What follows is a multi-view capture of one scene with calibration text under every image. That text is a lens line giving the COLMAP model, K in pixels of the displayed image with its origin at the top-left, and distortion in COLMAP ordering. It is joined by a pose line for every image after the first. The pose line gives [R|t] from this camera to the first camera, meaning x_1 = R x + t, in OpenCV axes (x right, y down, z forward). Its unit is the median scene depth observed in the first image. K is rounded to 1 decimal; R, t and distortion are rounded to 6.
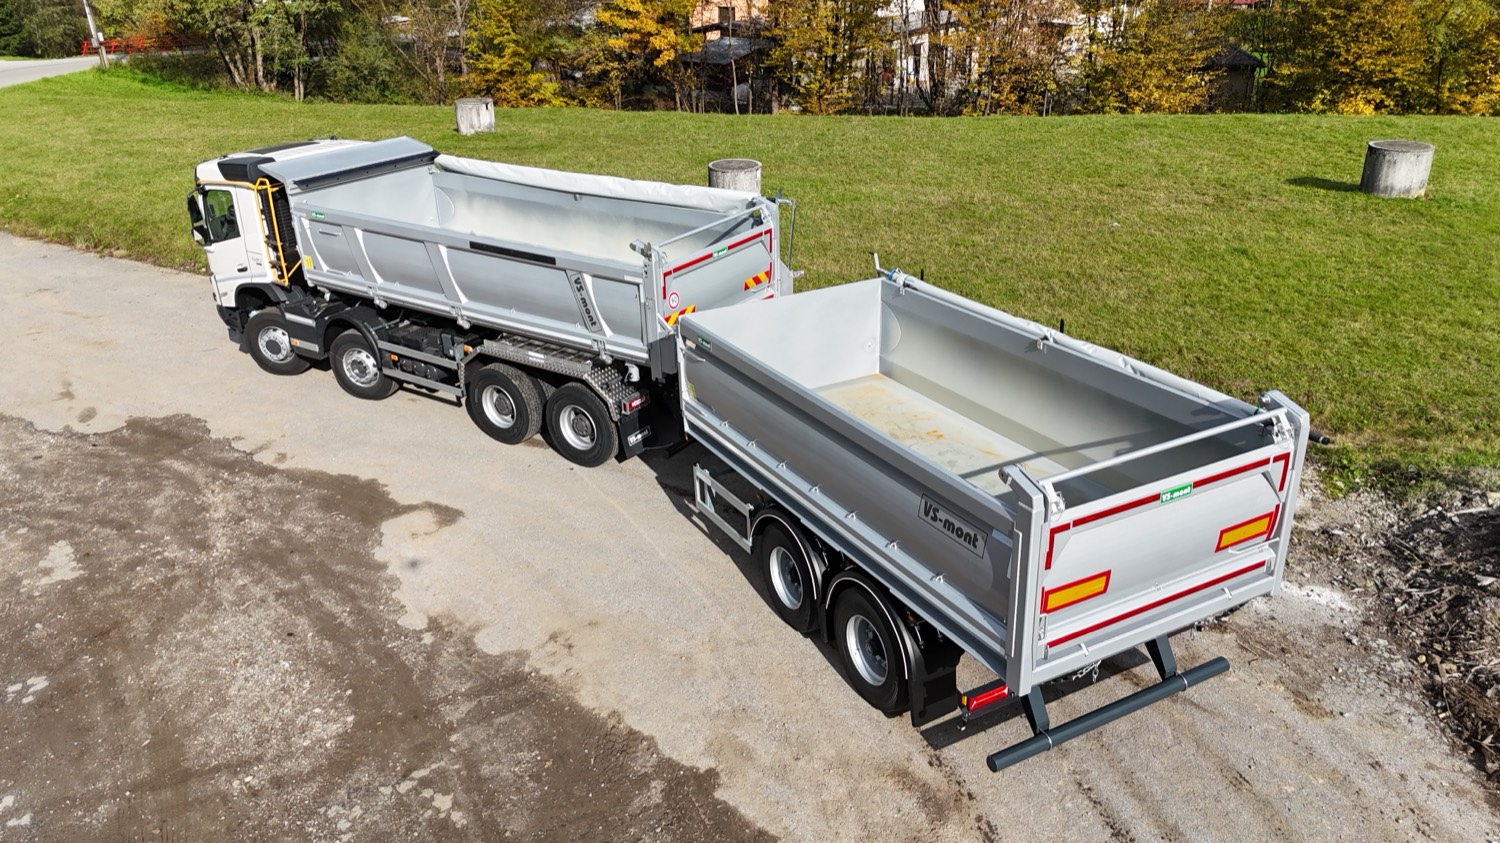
lens RADIAL K [[1096.2, 0, 750.0], [0, 1096.2, 421.5], [0, 0, 1]] dist [0.080781, -0.073846]
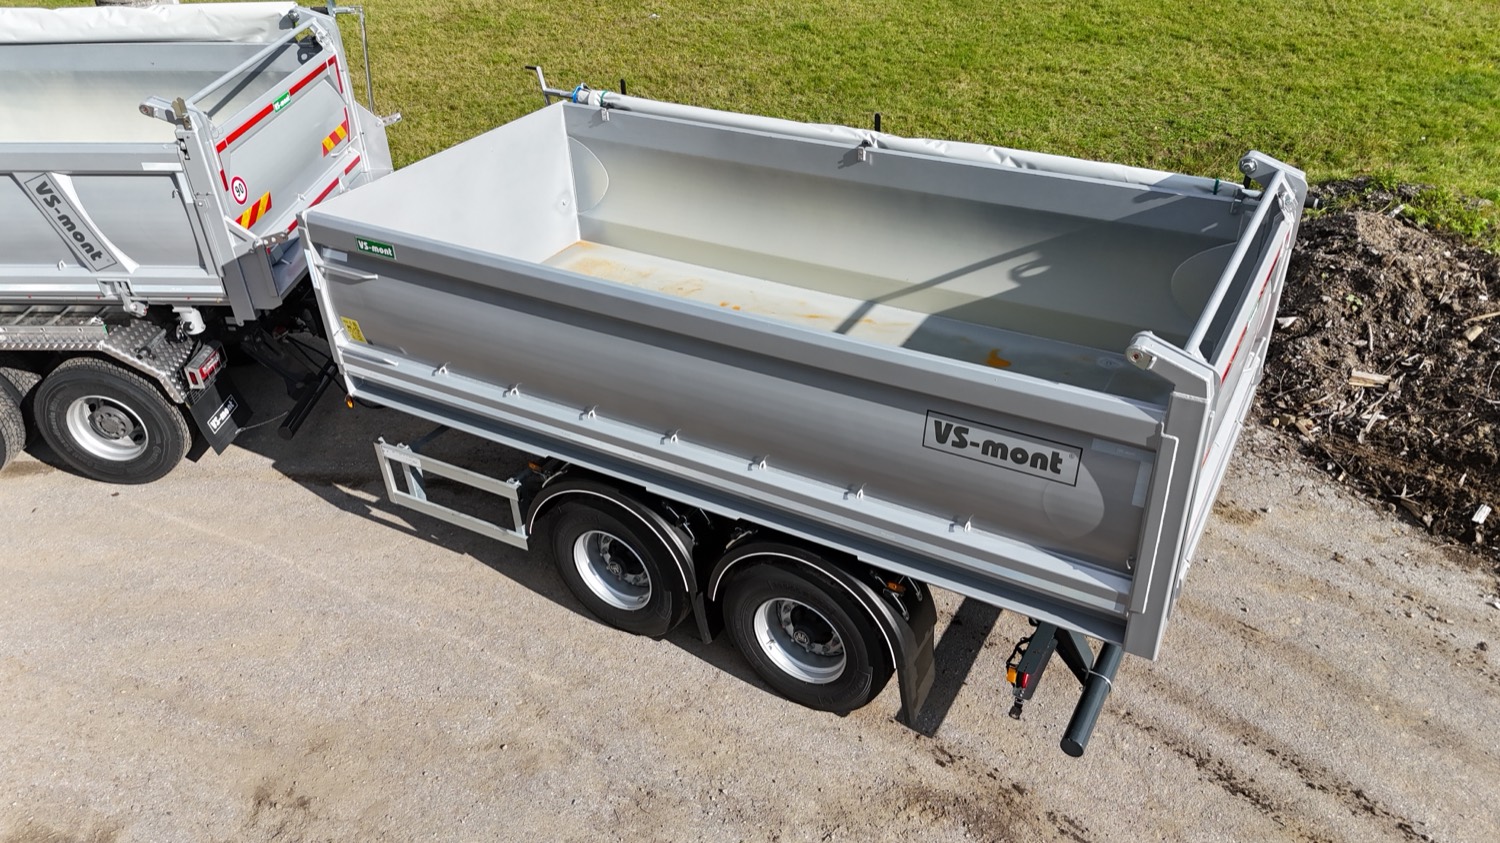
lens RADIAL K [[1098.9, 0, 750.0], [0, 1098.9, 421.5], [0, 0, 1]] dist [0.081695, -0.075348]
pose [[0.854926, -0.280614, 0.436301, -0.136544], [0.214532, 0.957023, 0.195151, -0.048361], [-0.472312, -0.073239, 0.878384, 0.315413]]
